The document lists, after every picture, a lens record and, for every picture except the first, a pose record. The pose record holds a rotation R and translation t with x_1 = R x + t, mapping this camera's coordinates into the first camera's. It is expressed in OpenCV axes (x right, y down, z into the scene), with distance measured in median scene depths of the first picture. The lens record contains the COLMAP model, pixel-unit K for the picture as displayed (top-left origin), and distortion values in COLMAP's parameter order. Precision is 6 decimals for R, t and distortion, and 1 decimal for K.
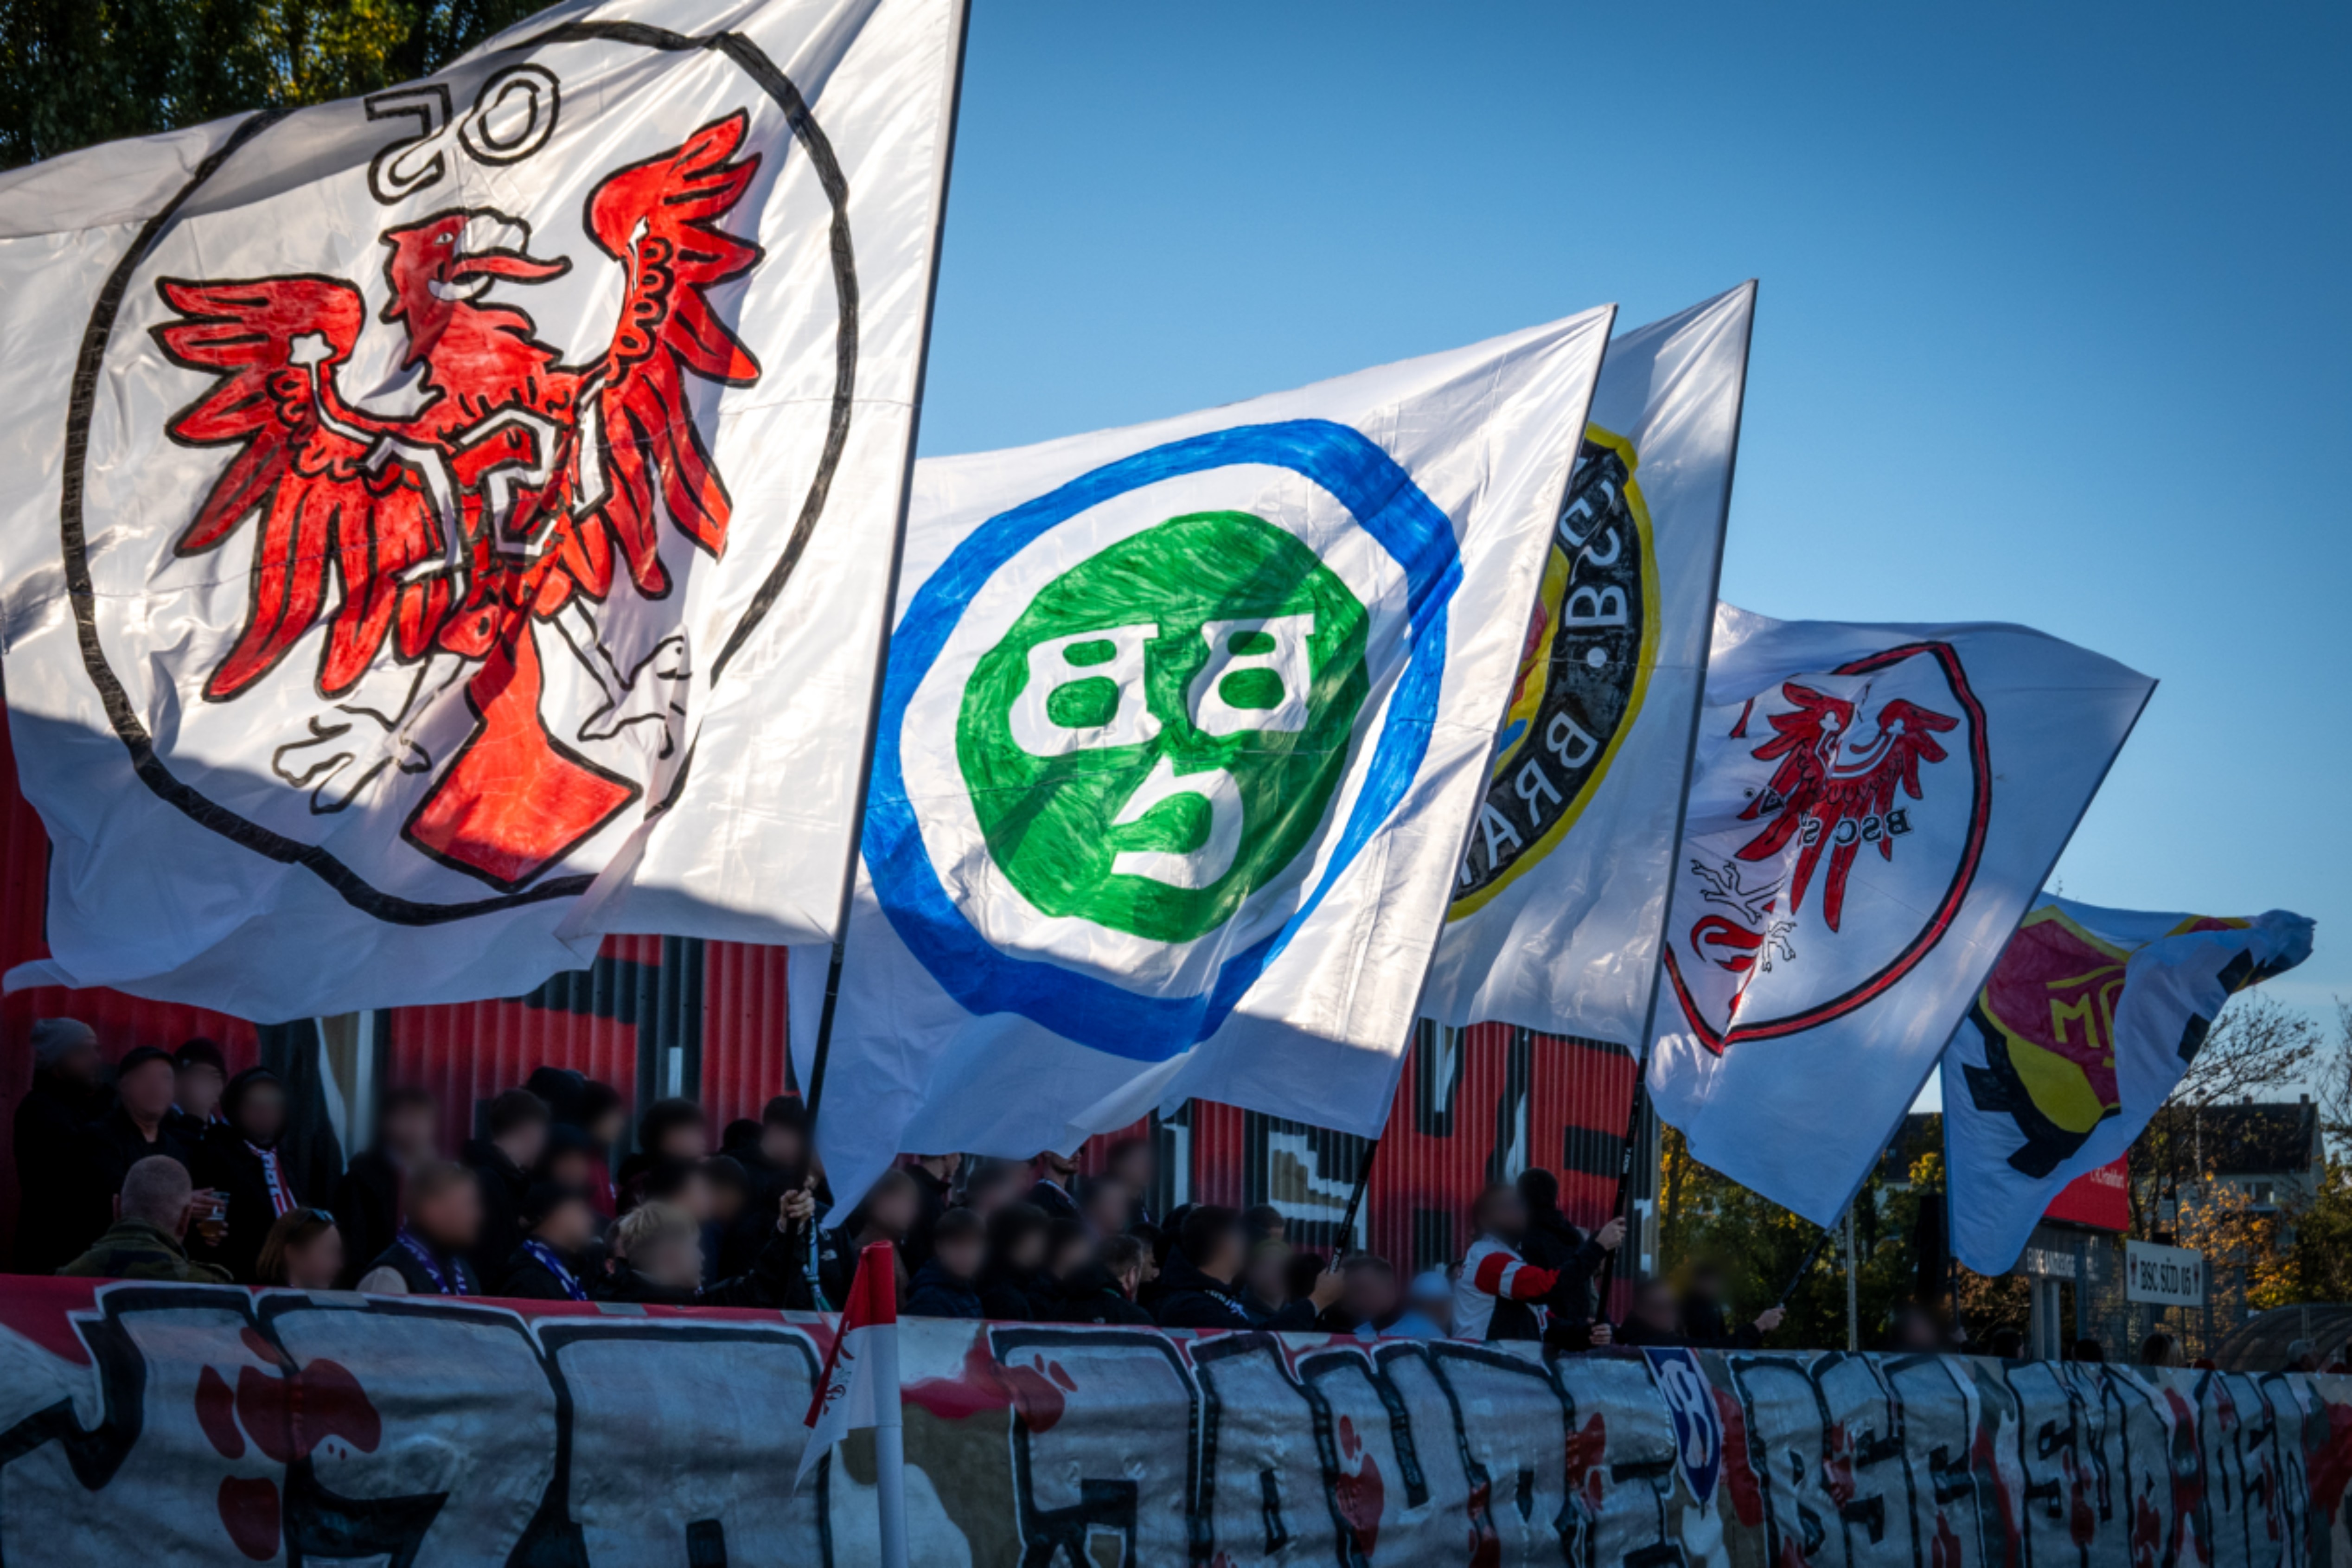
lens RADIAL K [[4828.9, 0, 1256.8], [0, 4828.9, 876.0], [0, 0, 1]] dist [-0.000983, 0.153831]
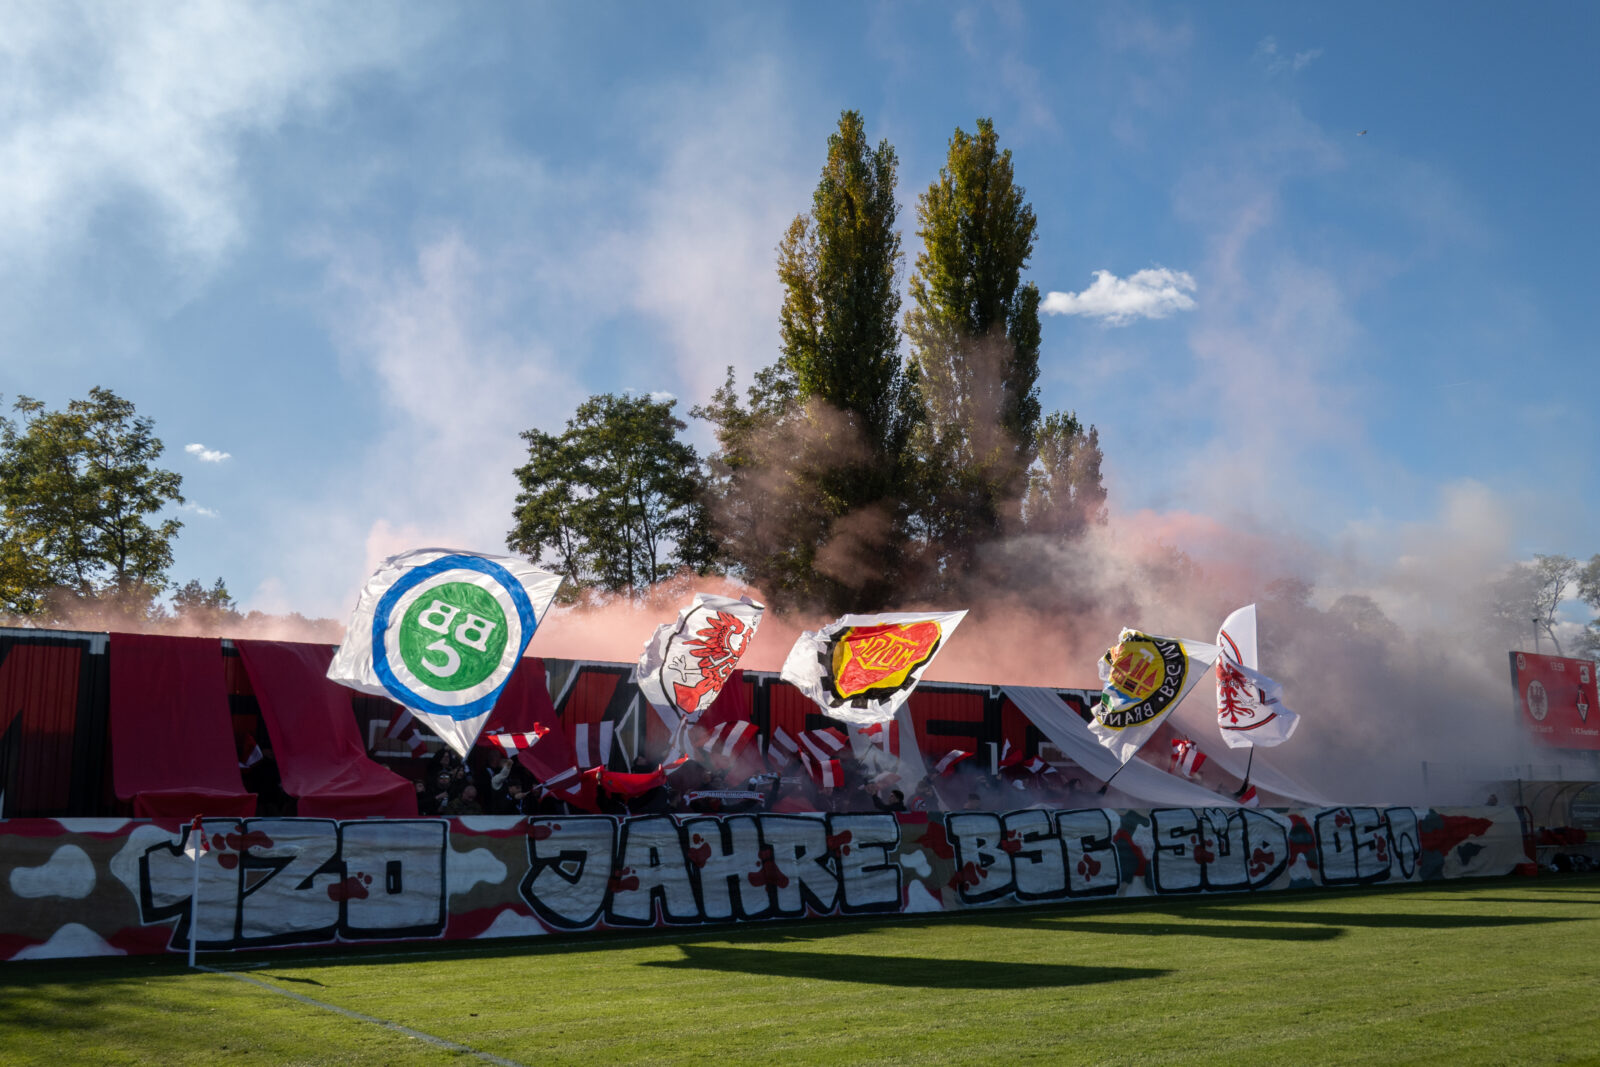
lens RADIAL K [[1482.5, 0, 800.0], [0, 1482.5, 533.5], [0, 0, 1]] dist [0.002682, 0.005453]
pose [[0.855718, -0.100064, -0.507675, 0.673223], [0.063962, 0.994054, -0.088119, -0.024788], [0.513474, 0.042934, 0.857030, -0.060693]]
